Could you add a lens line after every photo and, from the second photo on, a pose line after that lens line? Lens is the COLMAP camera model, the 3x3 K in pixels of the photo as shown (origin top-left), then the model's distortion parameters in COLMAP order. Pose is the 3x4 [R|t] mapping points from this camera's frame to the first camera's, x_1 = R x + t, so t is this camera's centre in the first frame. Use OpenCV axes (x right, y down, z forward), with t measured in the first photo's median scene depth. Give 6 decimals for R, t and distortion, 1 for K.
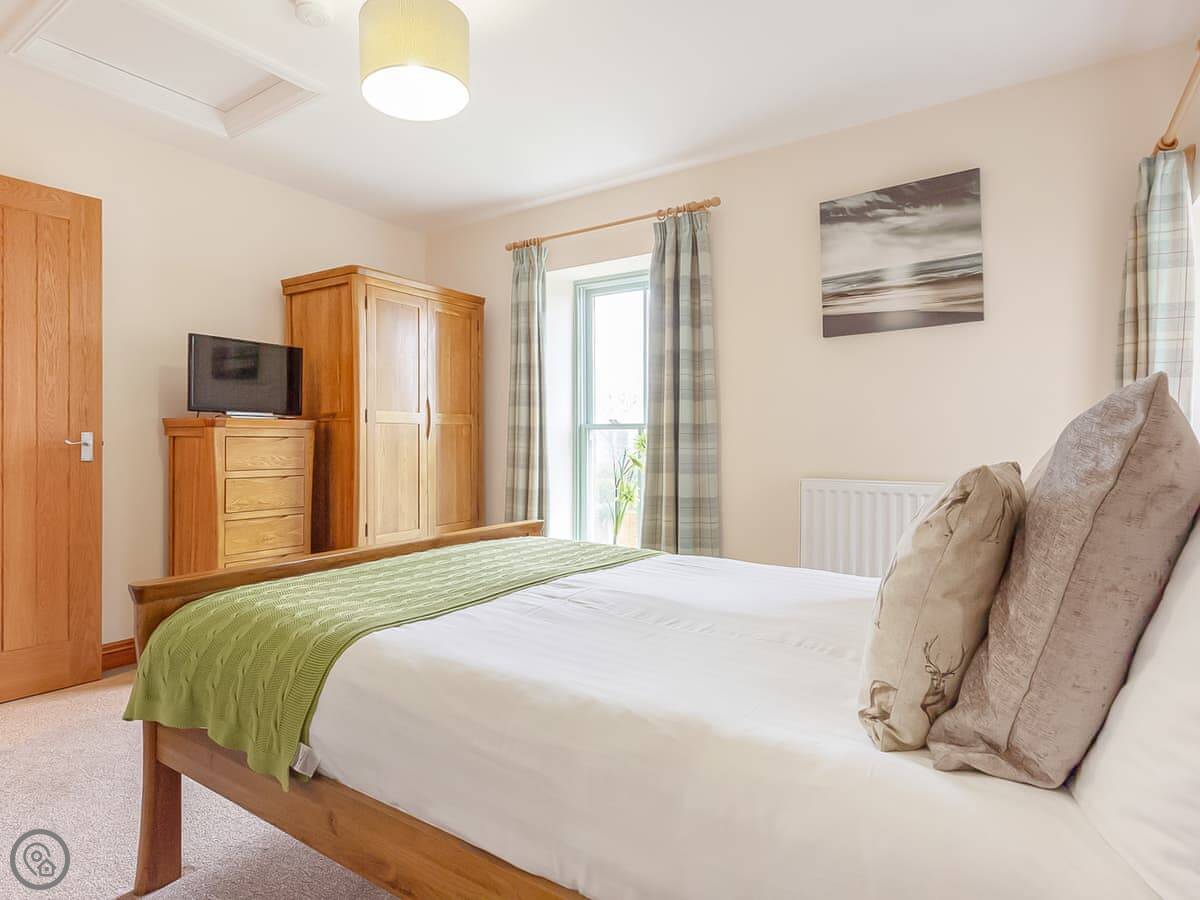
lens RADIAL K [[658.9, 0, 600.0], [0, 658.9, 450.0], [0, 0, 1]] dist [0.000263, 0.000485]
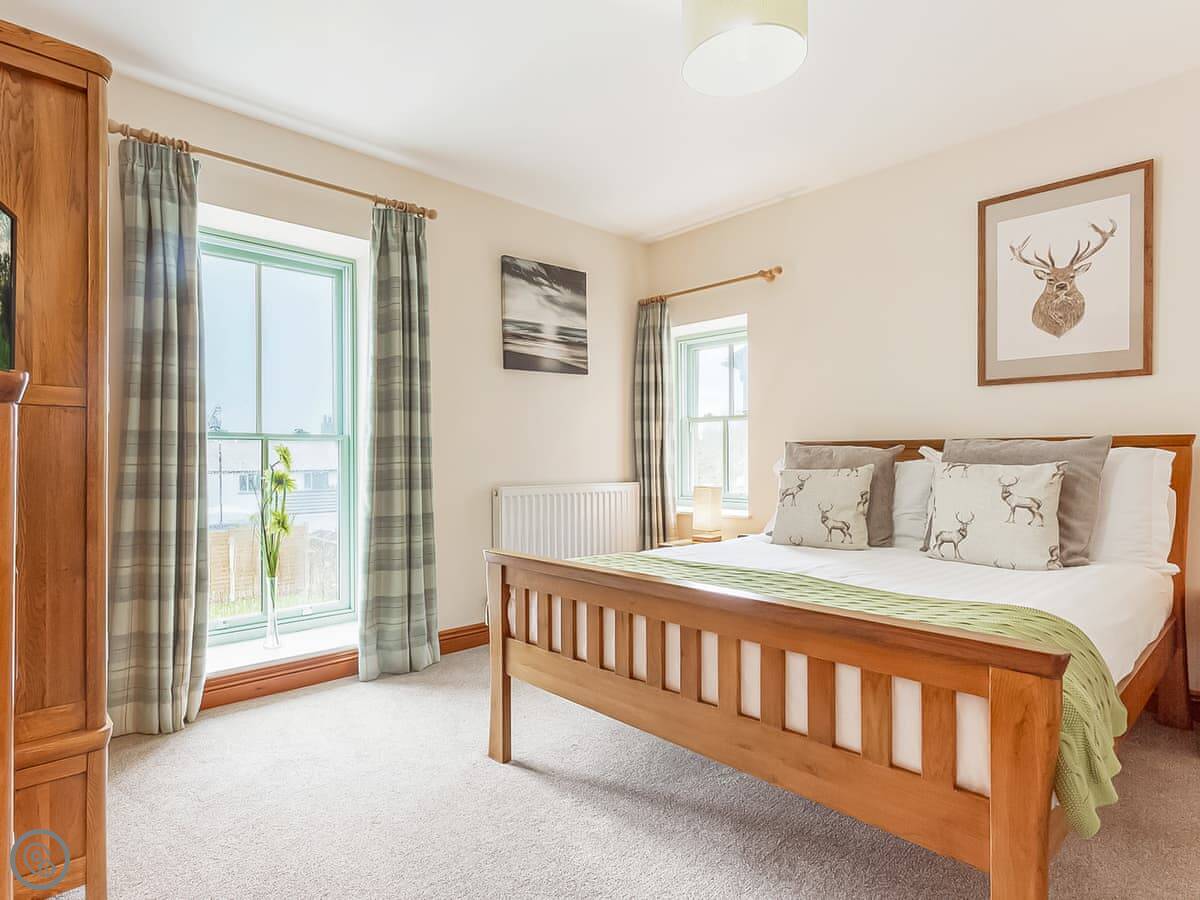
lens RADIAL K [[658.9, 0, 600.0], [0, 658.9, 450.0], [0, 0, 1]] dist [0.000263, 0.000485]
pose [[0.223534, 0.004785, 0.974684, -0.818703], [0.012779, 0.999888, -0.007839, -0.012449], [-0.974612, 0.014208, 0.223448, 0.597438]]
